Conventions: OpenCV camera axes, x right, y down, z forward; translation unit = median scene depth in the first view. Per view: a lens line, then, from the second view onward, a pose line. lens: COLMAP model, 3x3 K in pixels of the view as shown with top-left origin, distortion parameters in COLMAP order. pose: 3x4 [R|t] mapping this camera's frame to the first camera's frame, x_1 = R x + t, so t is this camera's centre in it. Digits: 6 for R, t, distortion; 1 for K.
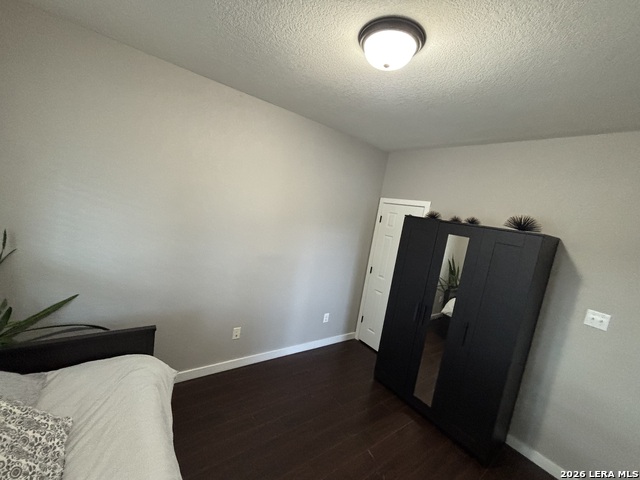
lens RADIAL K [[260.5, 0, 318.8], [0, 260.5, 238.2], [0, 0, 1]] dist [0.012529, -0.004002]
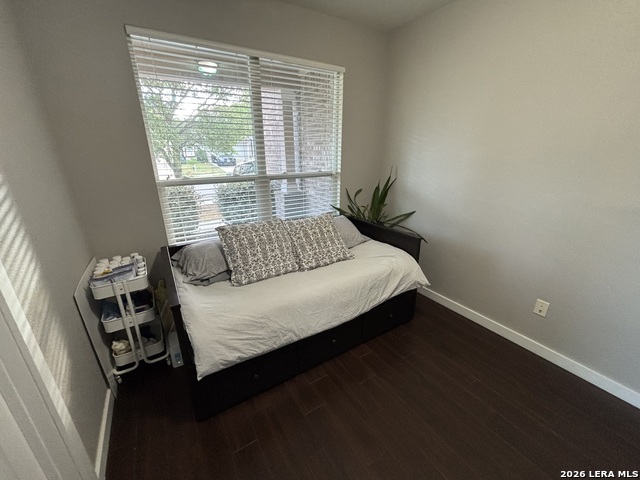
lens RADIAL K [[260.5, 0, 318.8], [0, 260.5, 238.2], [0, 0, 1]] dist [0.012529, -0.004002]
pose [[-0.087979, 0.178455, -0.980007, 0.630028], [-0.118275, 0.974991, 0.188160, 0.153285], [0.989076, 0.132464, -0.064672, 0.576947]]
